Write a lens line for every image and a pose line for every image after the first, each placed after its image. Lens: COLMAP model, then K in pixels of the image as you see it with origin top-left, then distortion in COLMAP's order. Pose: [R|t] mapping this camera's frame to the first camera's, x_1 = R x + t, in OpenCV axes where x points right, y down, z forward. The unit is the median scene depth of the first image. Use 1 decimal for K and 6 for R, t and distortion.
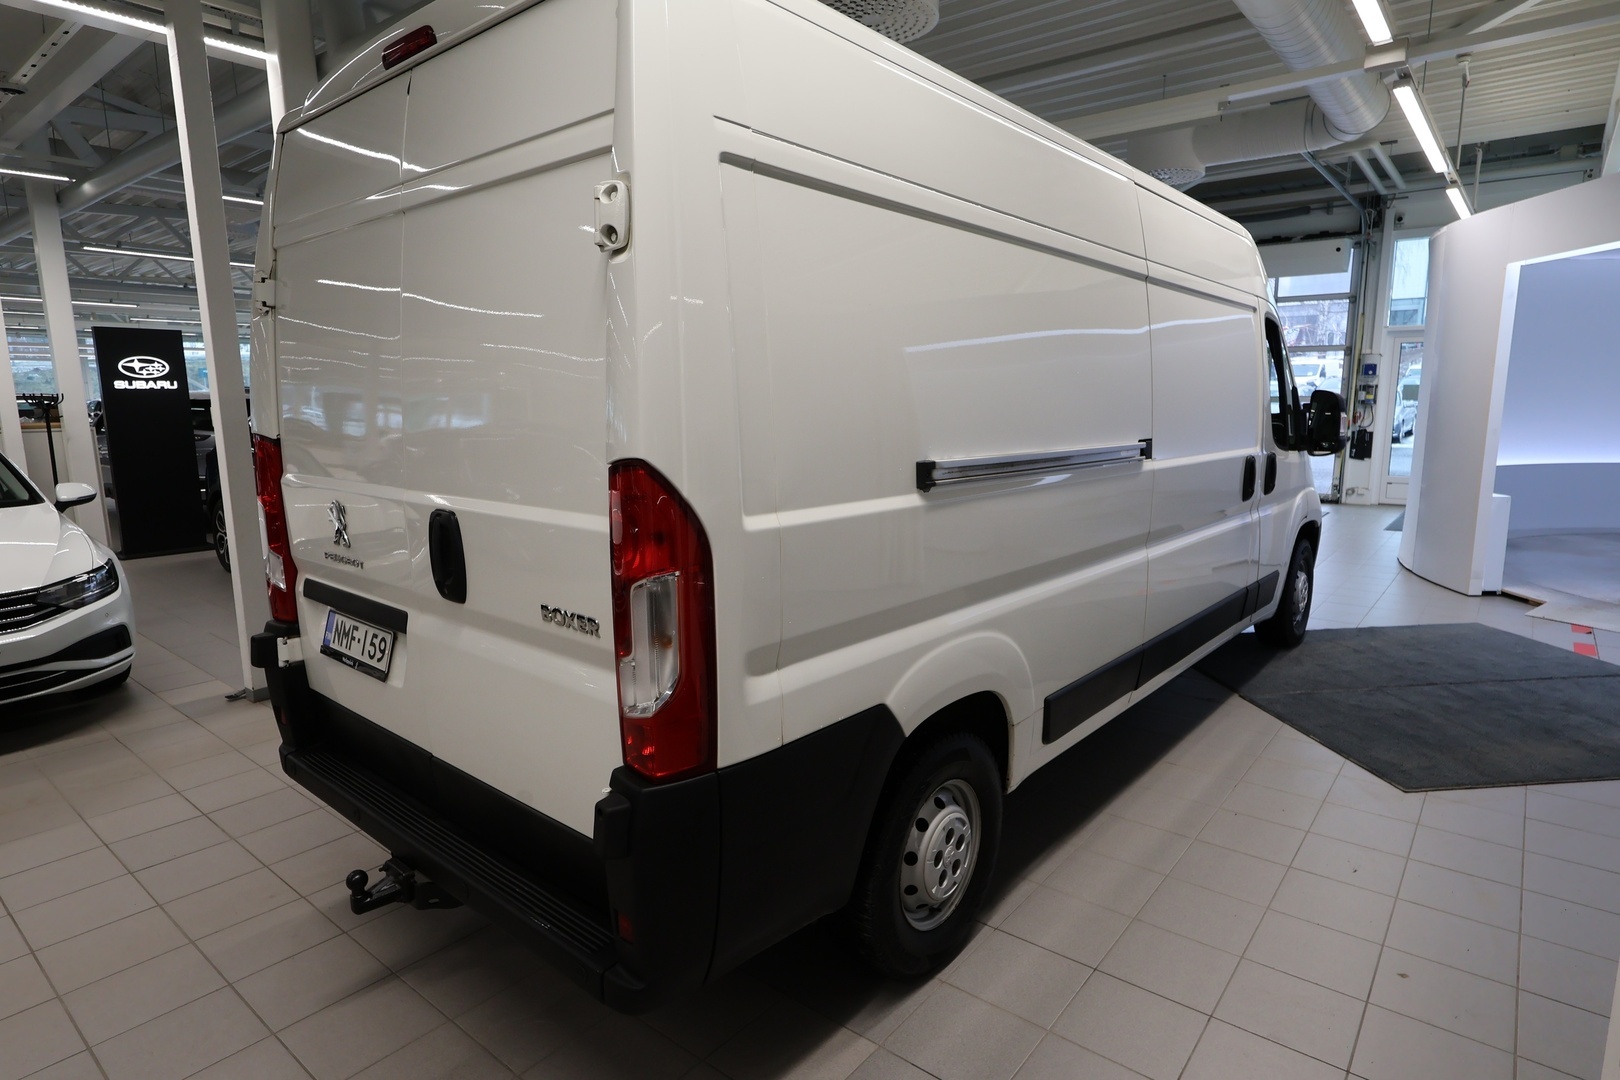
lens RADIAL K [[871.6, 0, 816.9], [0, 871.6, 537.8], [0, 0, 1]] dist [0.021452, -0.014341]
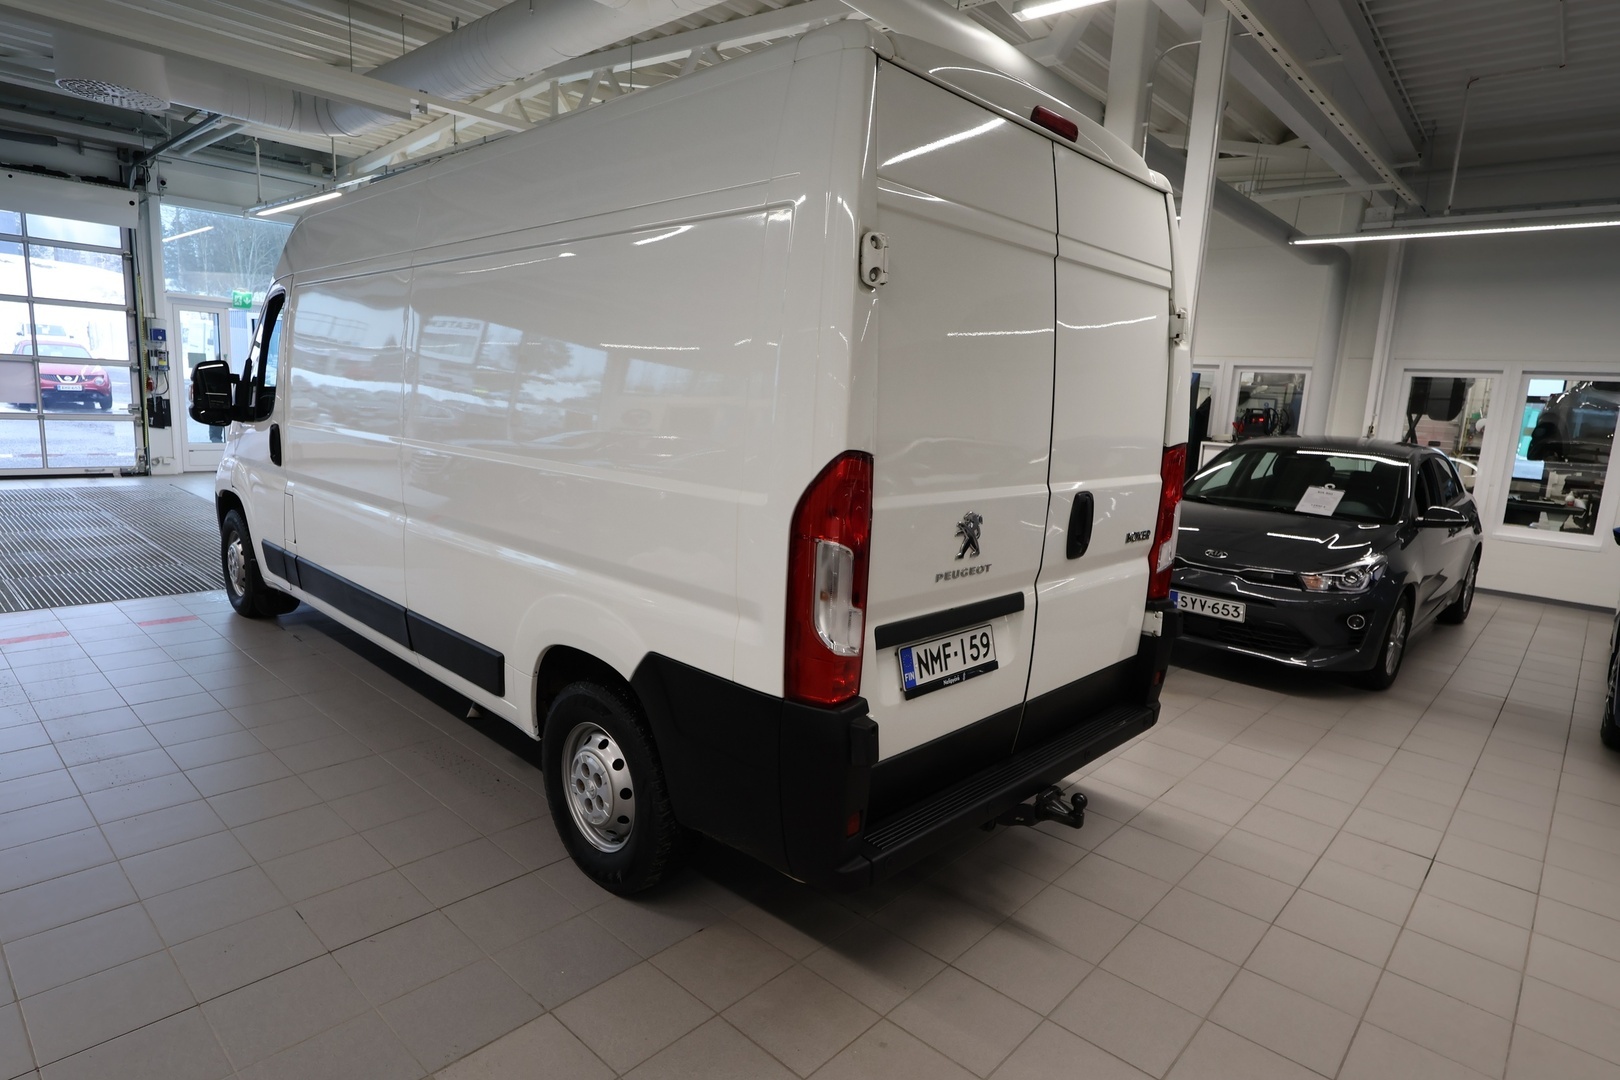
lens RADIAL K [[871.6, 0, 816.9], [0, 871.6, 537.8], [0, 0, 1]] dist [0.021452, -0.014341]
pose [[0.050512, -0.154381, 0.986719, -0.322484], [0.106995, 0.983131, 0.148342, -0.037355], [-0.992976, 0.098081, 0.066178, 0.236232]]
